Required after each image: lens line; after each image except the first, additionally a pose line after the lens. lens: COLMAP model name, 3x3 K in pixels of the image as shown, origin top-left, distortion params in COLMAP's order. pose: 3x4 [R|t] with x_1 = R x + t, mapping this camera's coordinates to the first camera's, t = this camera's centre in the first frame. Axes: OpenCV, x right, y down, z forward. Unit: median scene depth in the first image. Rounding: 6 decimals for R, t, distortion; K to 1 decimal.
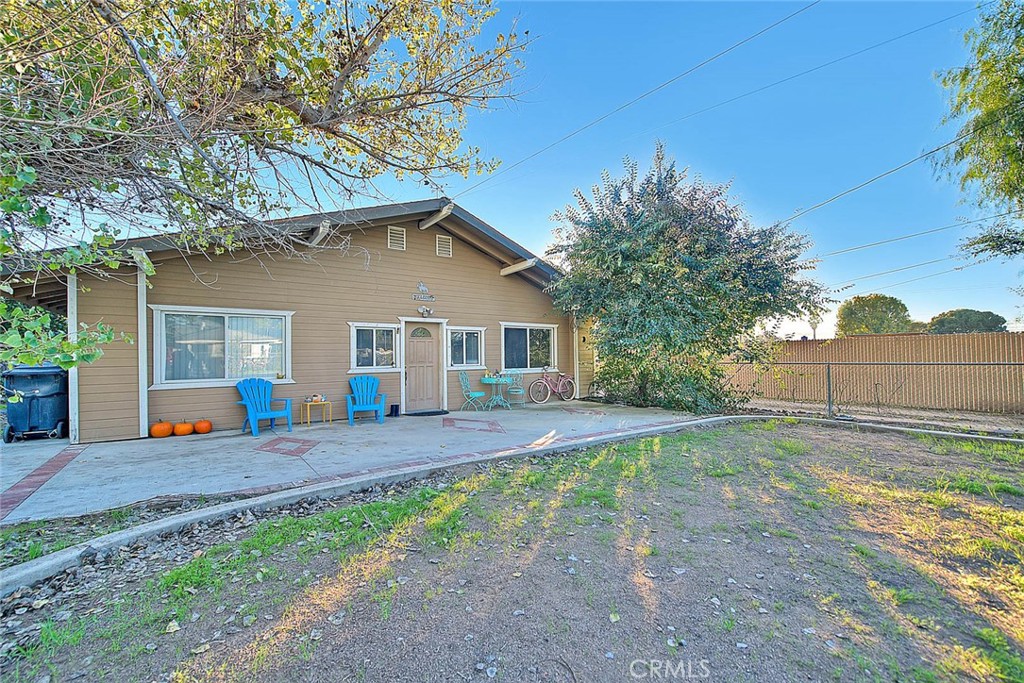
lens RADIAL K [[415.3, 0, 511.1], [0, 415.3, 344.2], [0, 0, 1]] dist [0.001365, -0.002270]
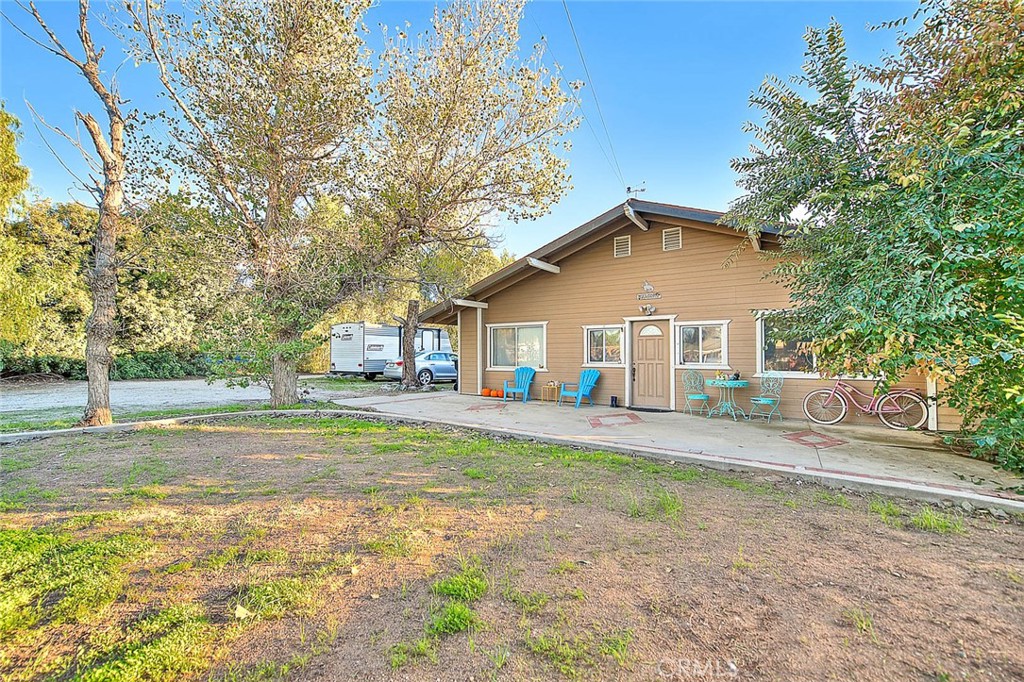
lens RADIAL K [[415.3, 0, 518.3], [0, 415.3, 343.6], [0, 0, 1]] dist [0.001365, -0.002270]
pose [[0.336360, -0.021497, -0.941488, 0.623667], [0.017153, 0.999713, -0.016698, 0.015567], [0.941577, -0.010533, 0.336632, 0.342194]]
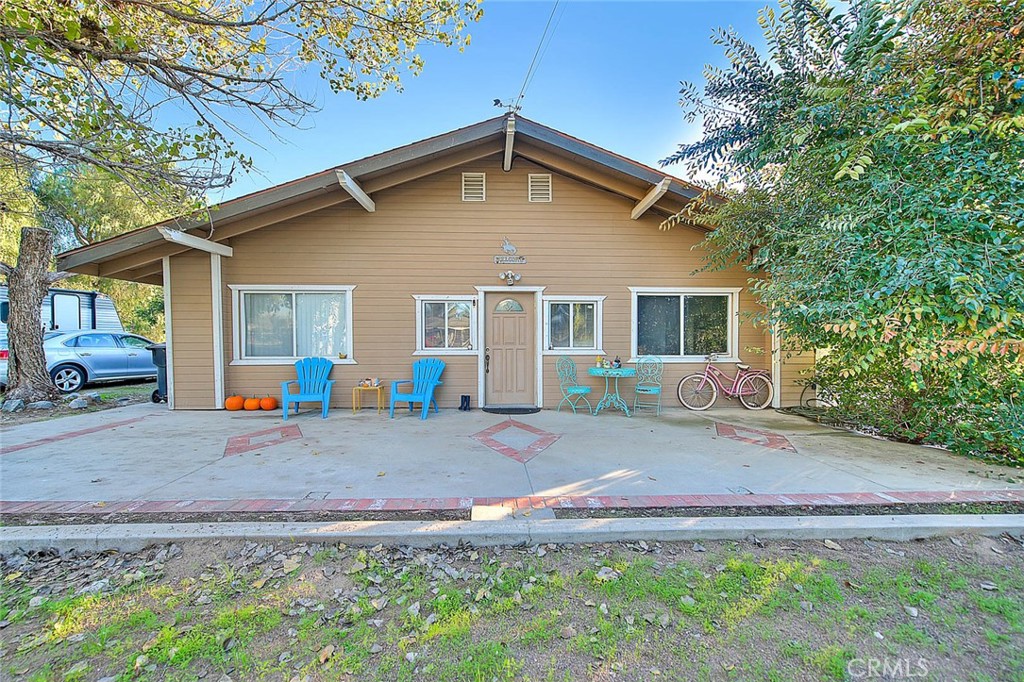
lens RADIAL K [[415.3, 0, 514.1], [0, 415.3, 345.1], [0, 0, 1]] dist [0.001365, -0.002270]
pose [[0.826902, 0.017507, -0.562074, 0.224858], [0.008510, 0.999011, 0.043636, 0.012002], [0.562282, -0.040866, 0.825935, 0.352333]]
